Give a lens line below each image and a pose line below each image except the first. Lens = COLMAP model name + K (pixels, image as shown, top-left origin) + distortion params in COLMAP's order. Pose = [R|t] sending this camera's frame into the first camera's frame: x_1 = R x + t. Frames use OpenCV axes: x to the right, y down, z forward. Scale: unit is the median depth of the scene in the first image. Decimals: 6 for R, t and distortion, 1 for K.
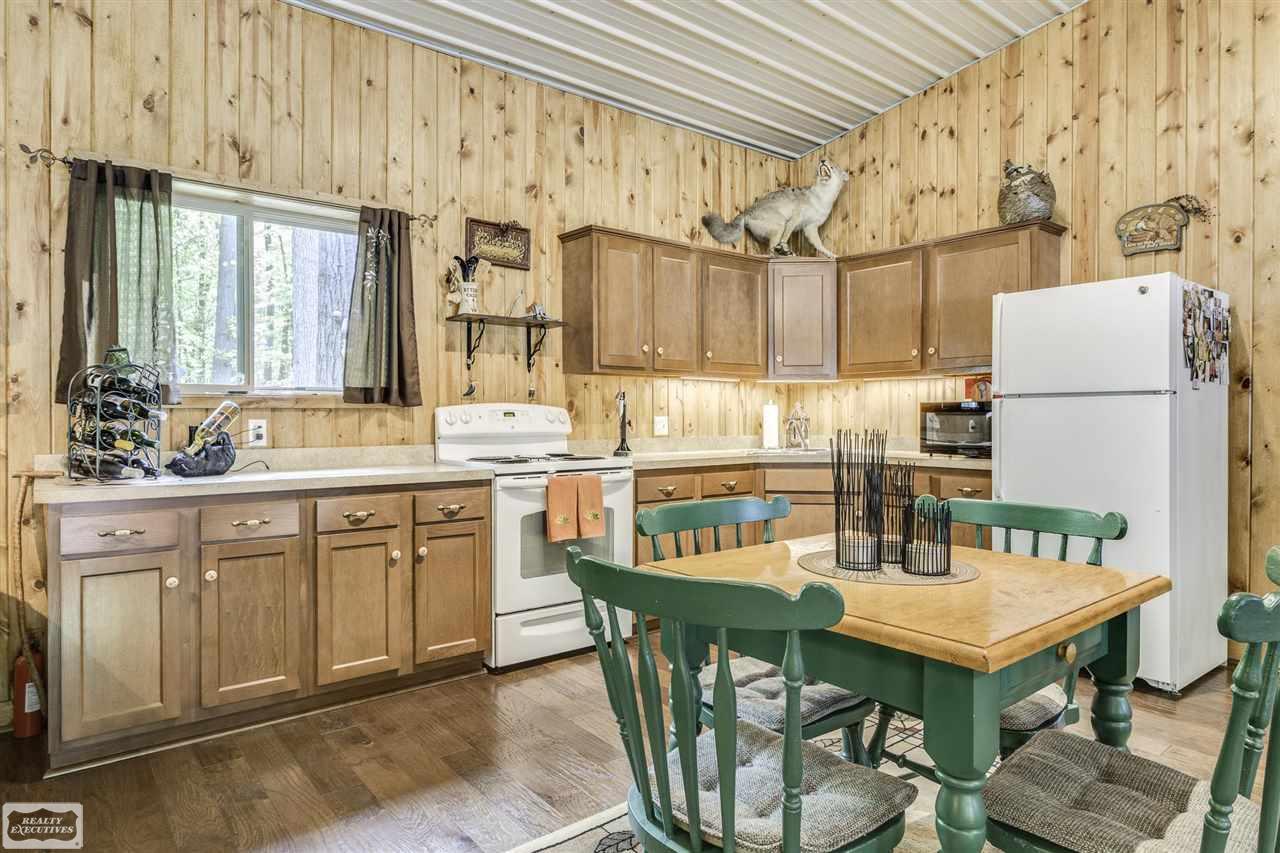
lens RADIAL K [[729.8, 0, 640.0], [0, 729.8, 426.5], [0, 0, 1]] dist [-0.005656, -0.000417]
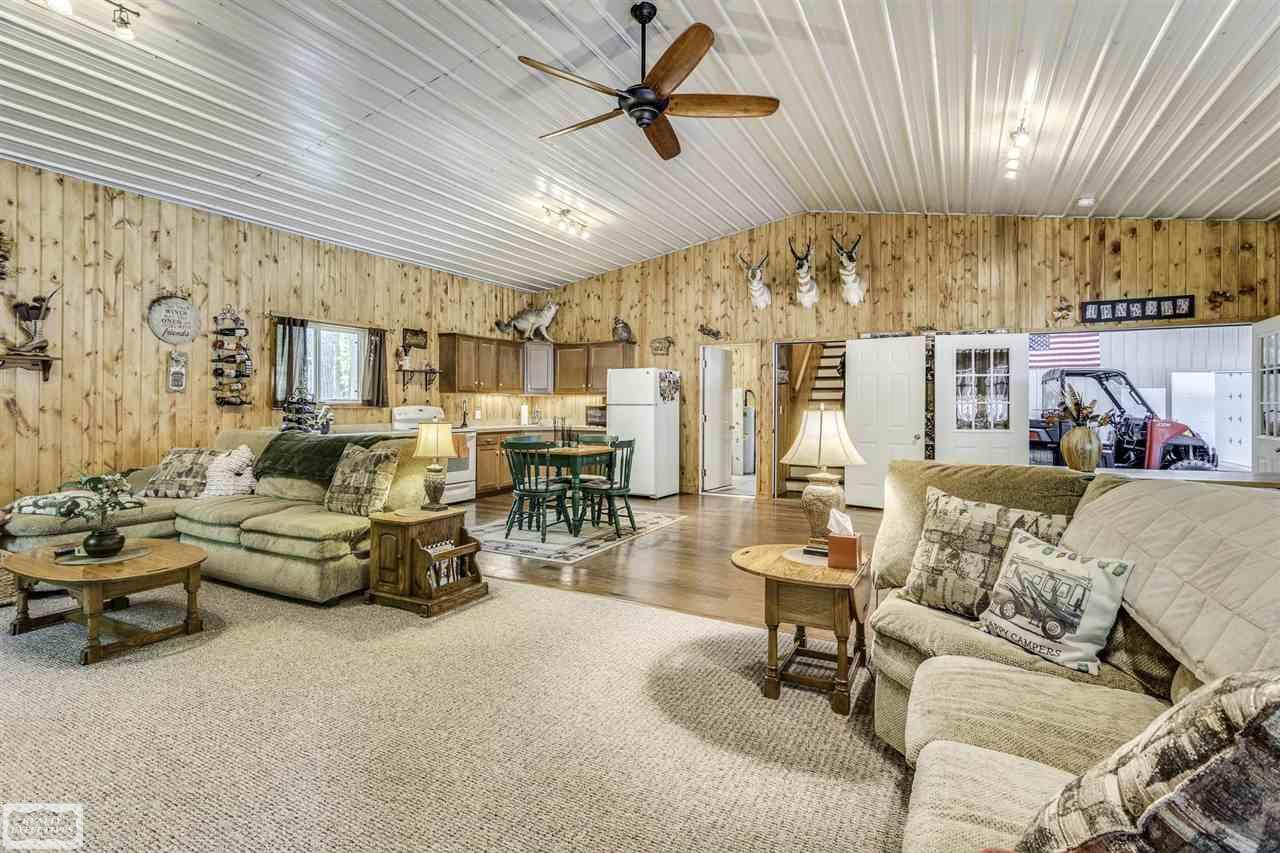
lens RADIAL K [[602.2, 0, 634.3], [0, 602.2, 407.5], [0, 0, 1]] dist [0.001250, -0.000019]
pose [[0.921148, 0.003535, 0.389197, -0.283937], [0.000238, 0.999953, -0.009645, -0.006134], [-0.389213, 0.008977, 0.921104, -1.024470]]
